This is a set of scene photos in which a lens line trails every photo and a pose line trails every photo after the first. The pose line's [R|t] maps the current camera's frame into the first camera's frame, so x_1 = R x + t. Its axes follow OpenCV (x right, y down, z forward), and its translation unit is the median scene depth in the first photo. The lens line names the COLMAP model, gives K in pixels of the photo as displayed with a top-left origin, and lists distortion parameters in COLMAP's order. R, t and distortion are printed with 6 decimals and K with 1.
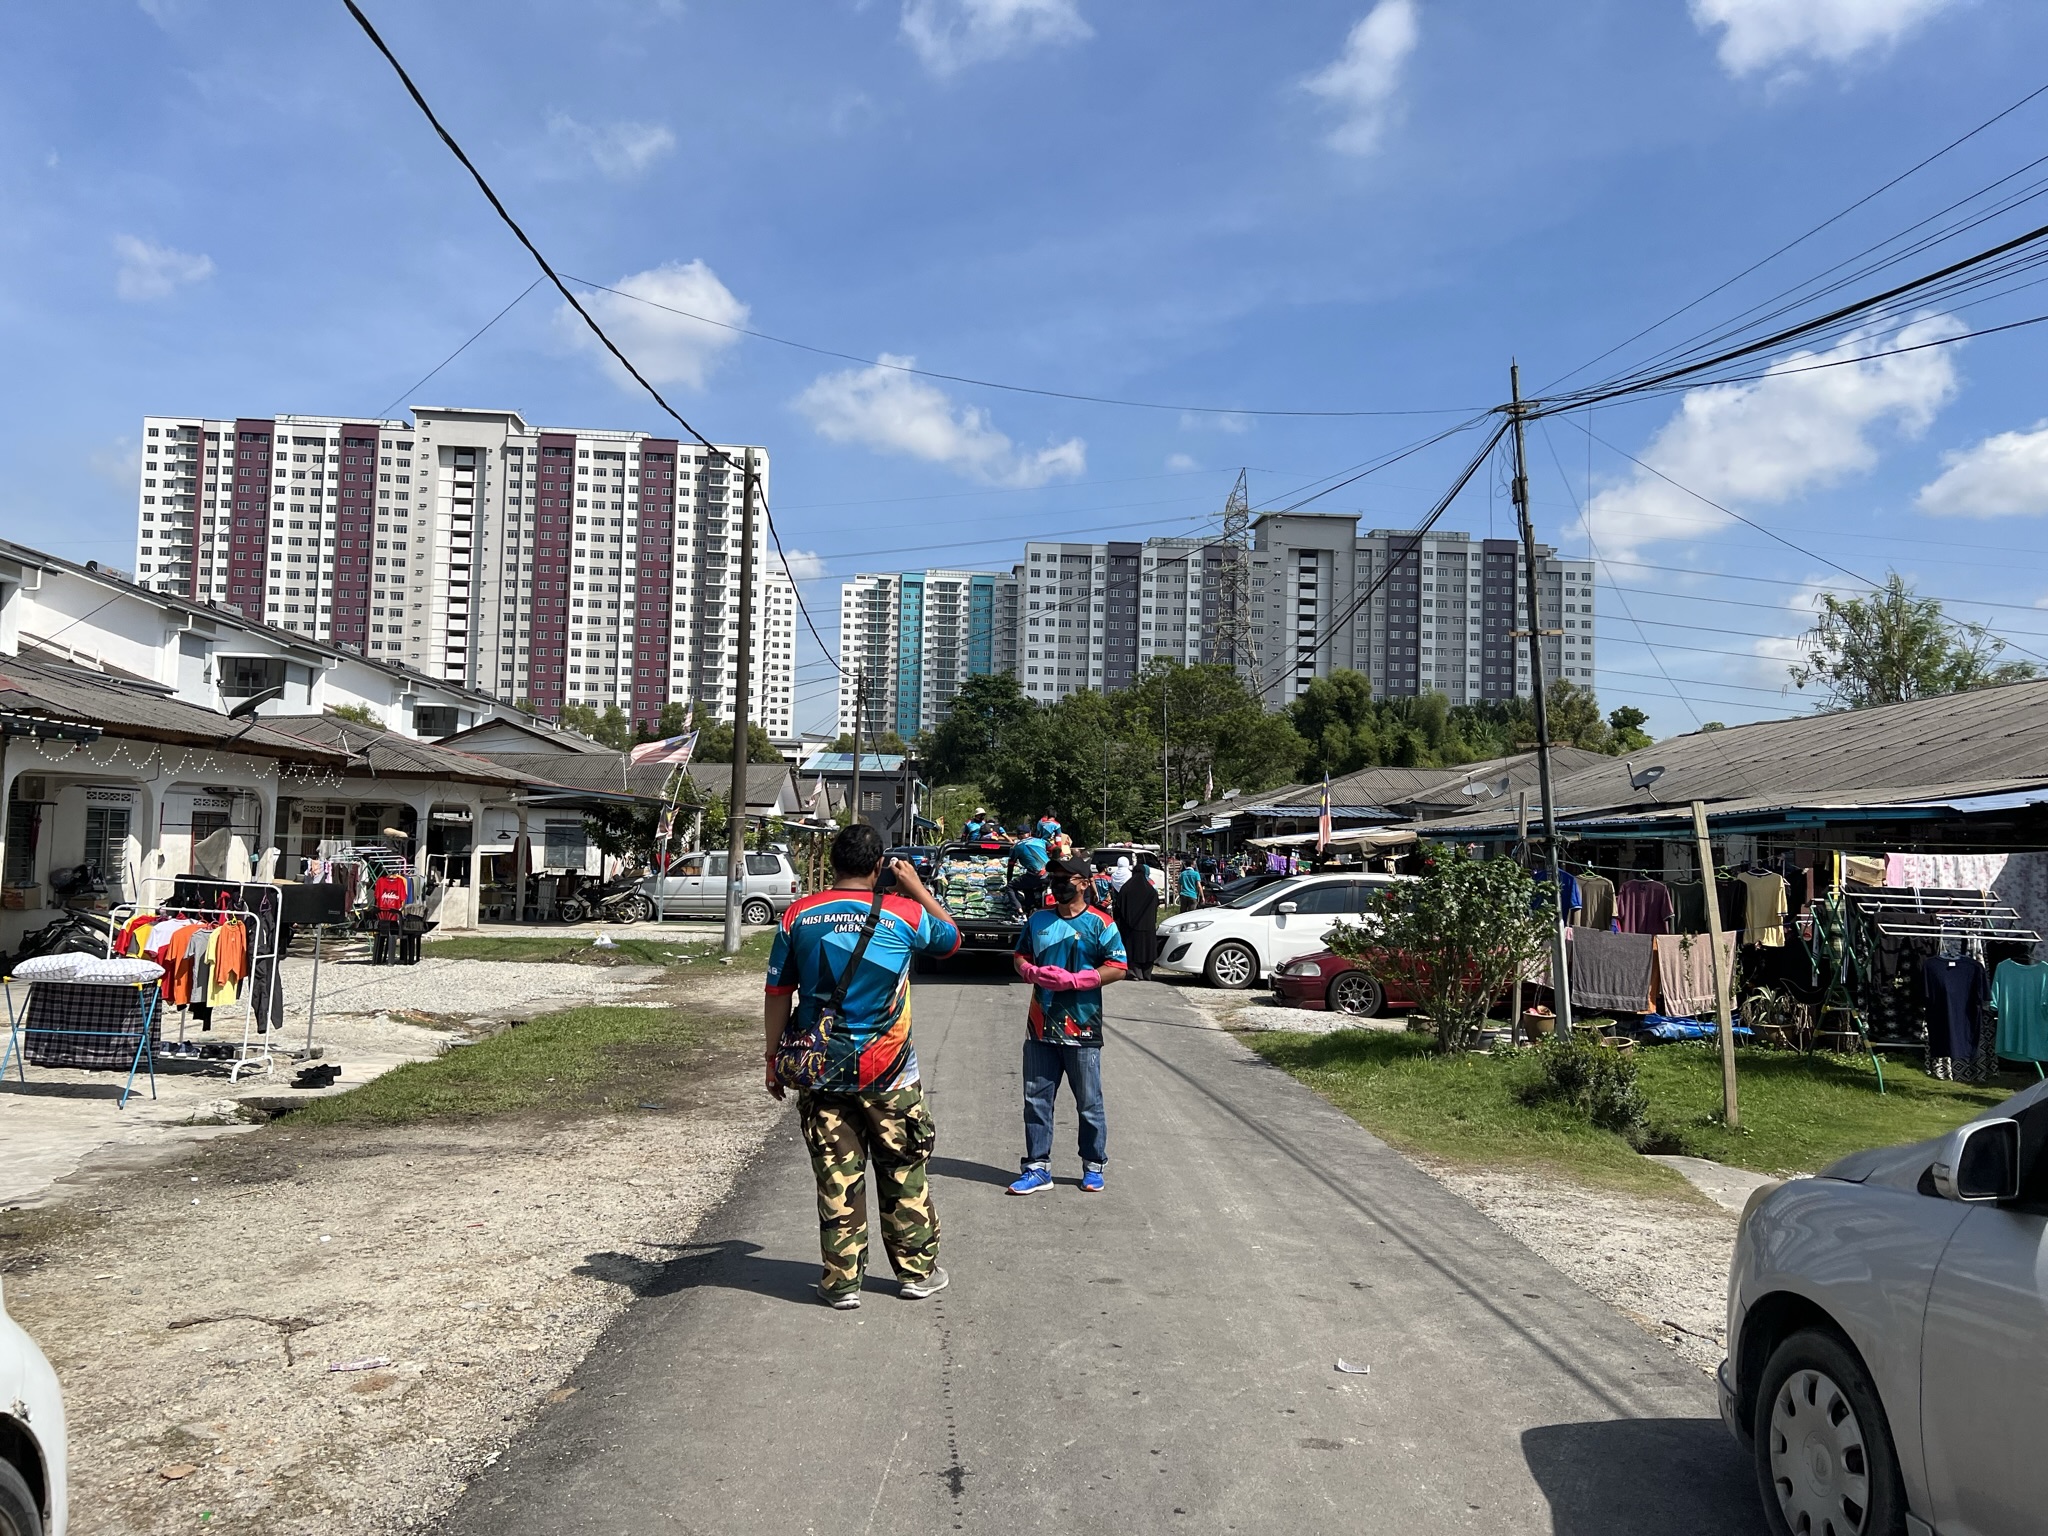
lens RADIAL K [[1602.8, 0, 1023.1], [0, 1602.8, 767.9], [0, 0, 1]] dist [0.005459, -0.010235]
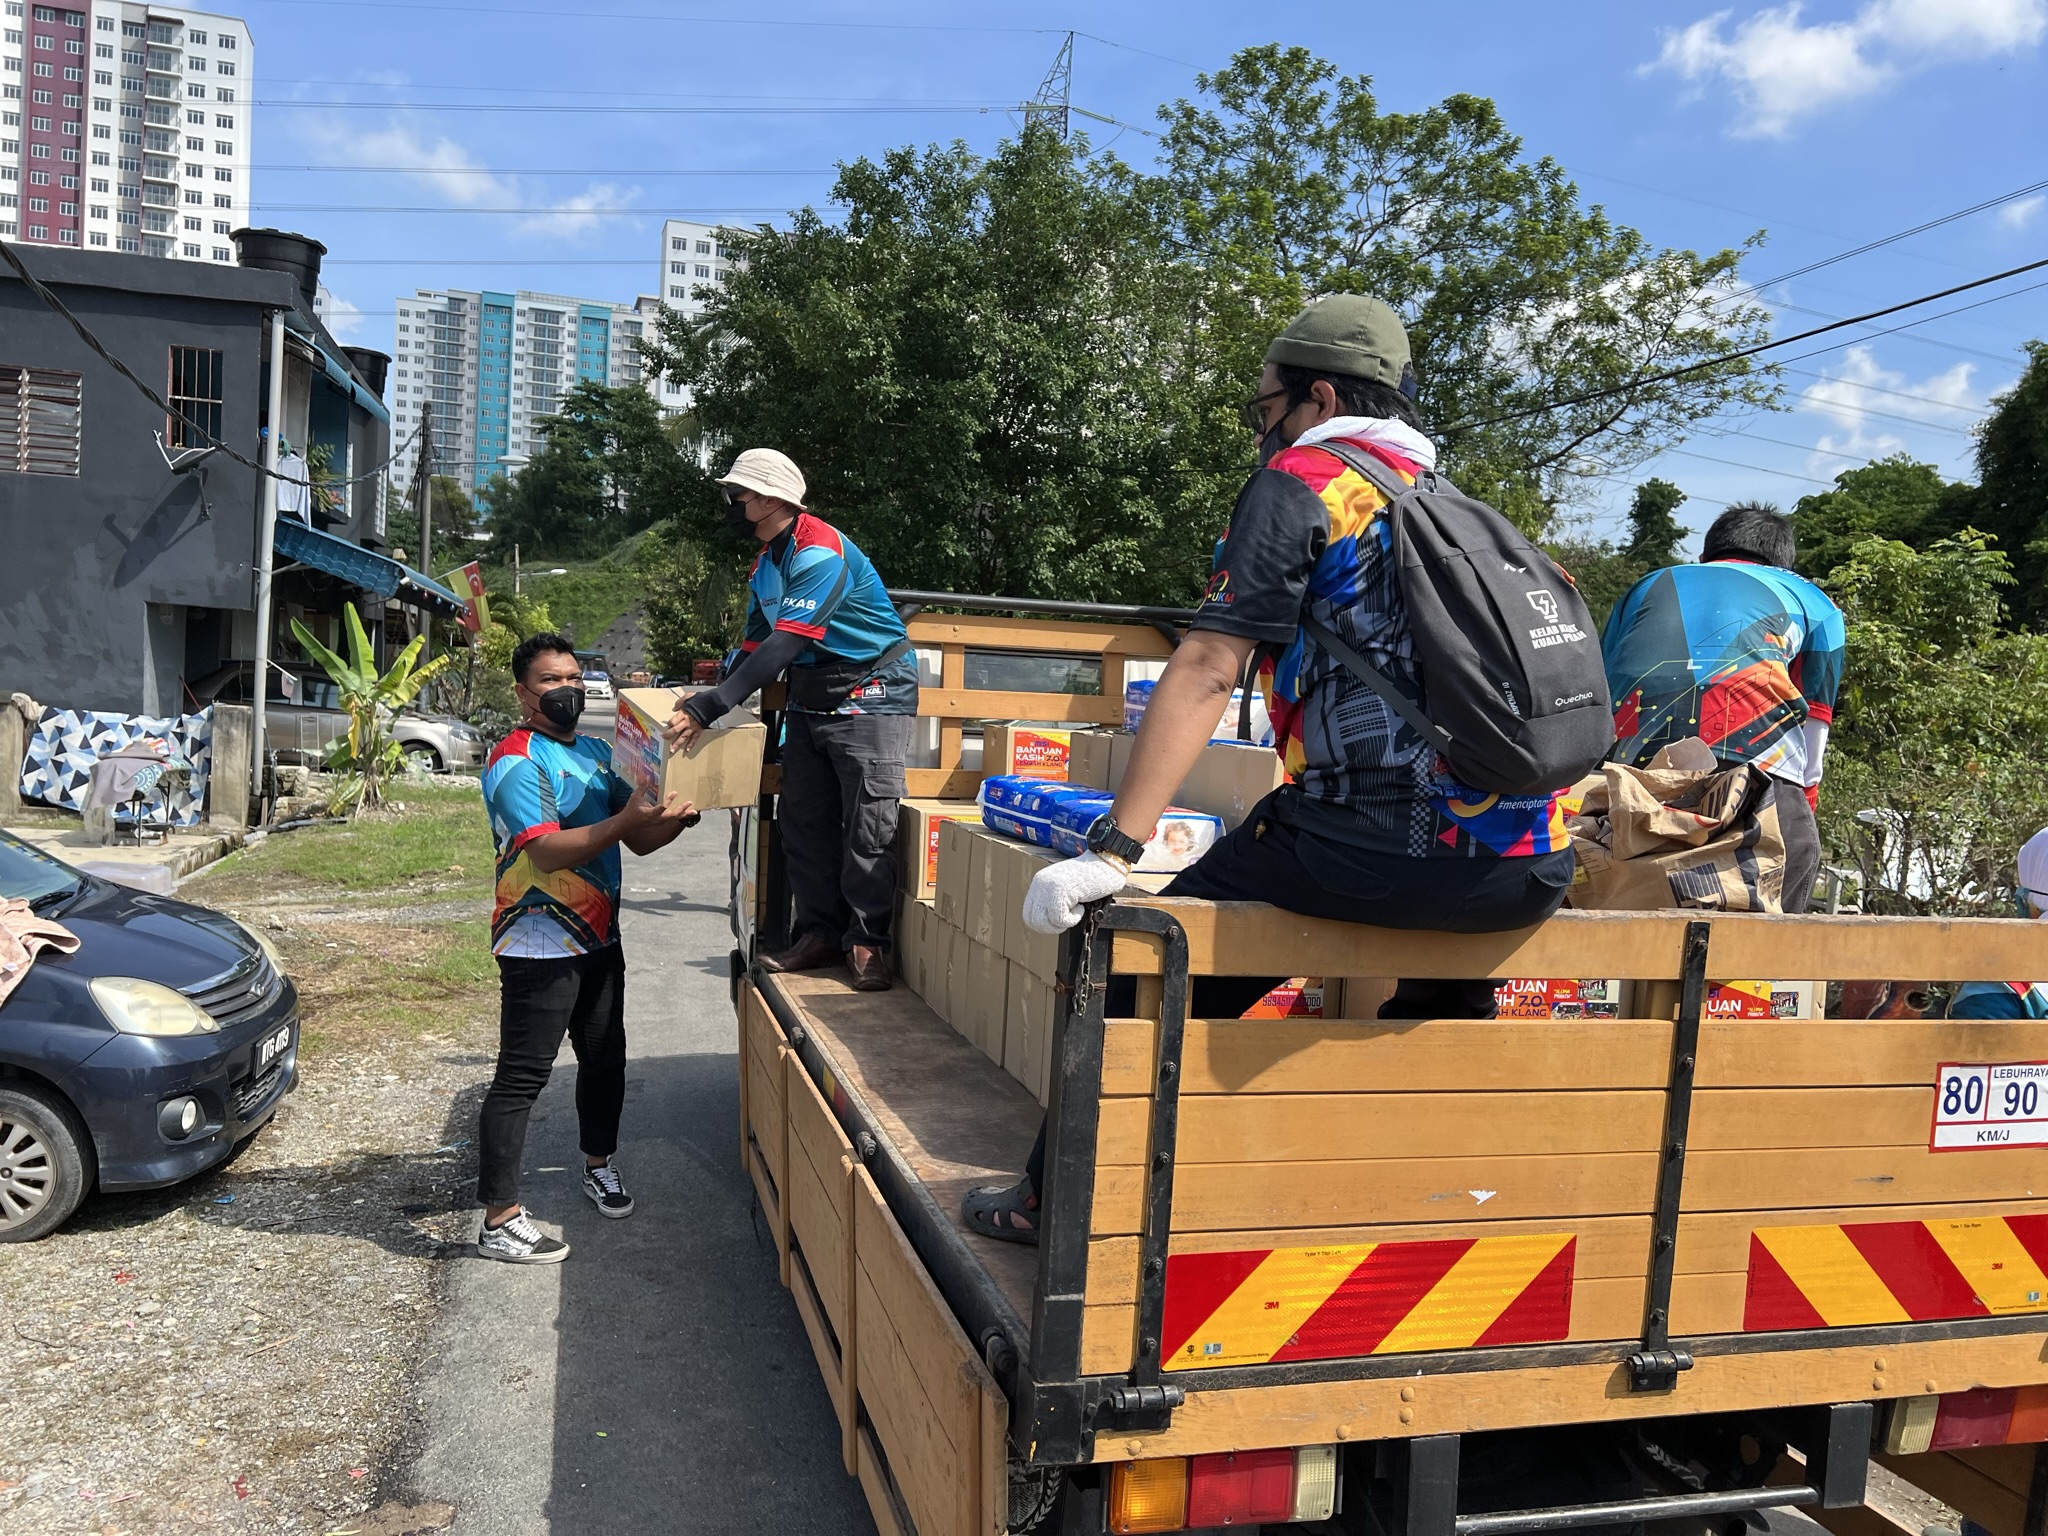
lens RADIAL K [[1602.8, 0, 1024.5], [0, 1602.8, 764.1], [0, 0, 1]] dist [0.005459, -0.010235]
pose [[0.970417, 0.016994, 0.240837, -0.010483], [-0.042819, 0.993821, 0.102404, 0.012829], [-0.237609, -0.109687, 0.965148, 0.288469]]
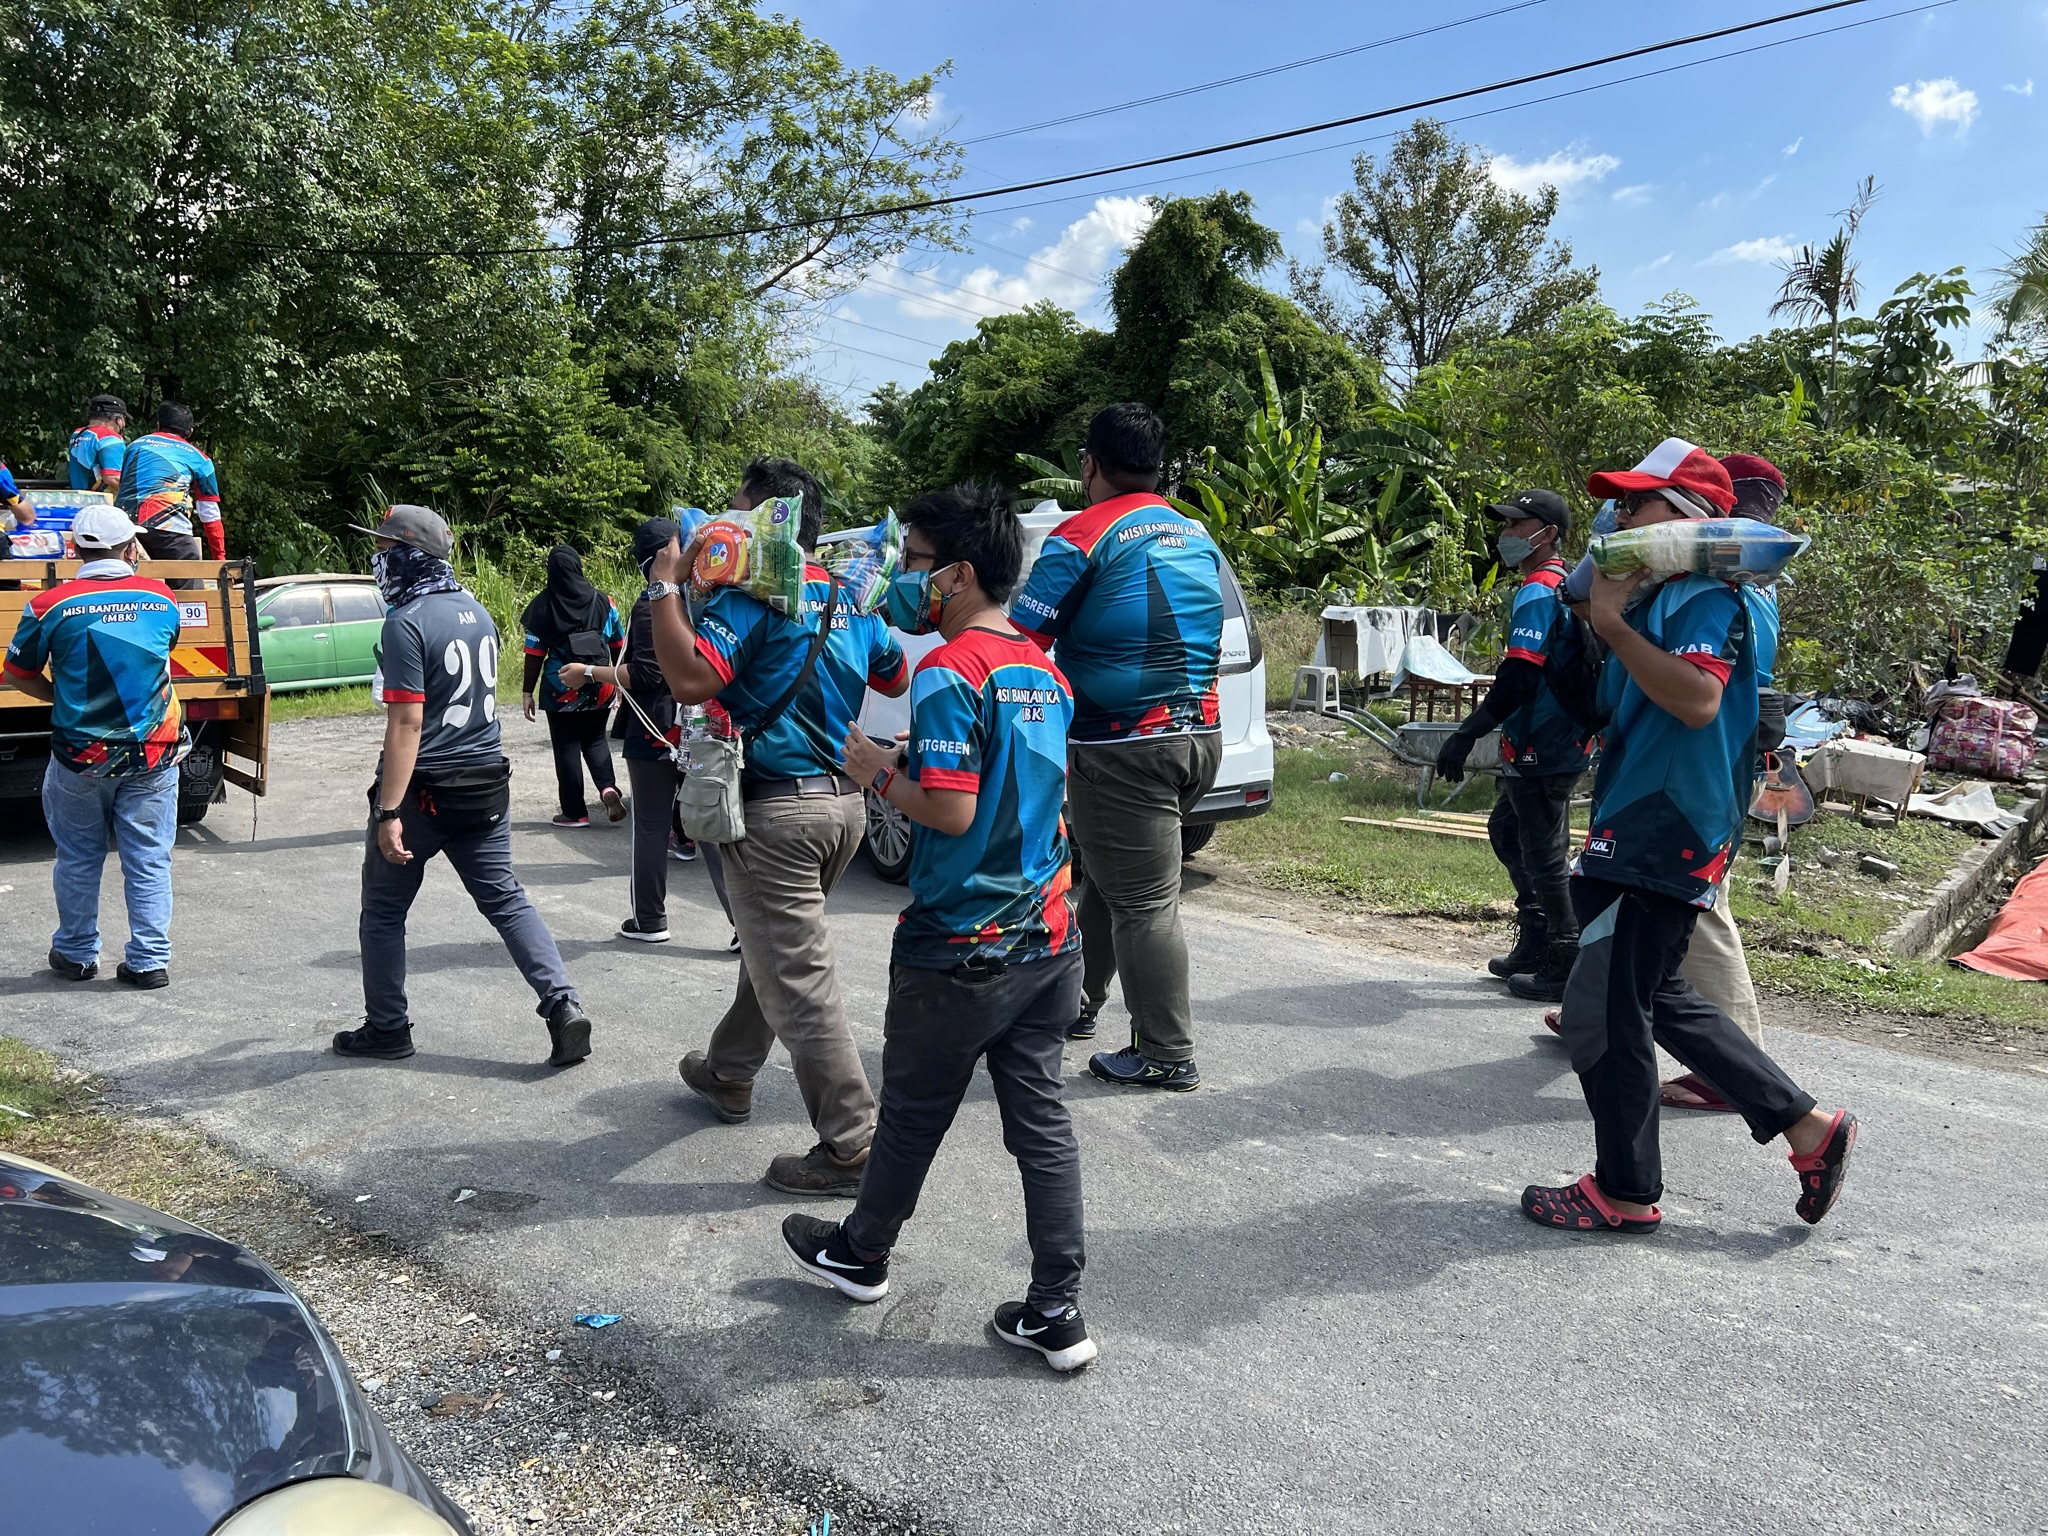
lens RADIAL K [[1602.8, 0, 1022.8], [0, 1602.8, 772.1], [0, 0, 1]] dist [0.005459, -0.010235]
pose [[0.662682, -0.115527, 0.739937, -0.039221], [-0.010846, 0.986446, 0.163728, 0.022194], [-0.748822, -0.116525, 0.652447, 0.348485]]
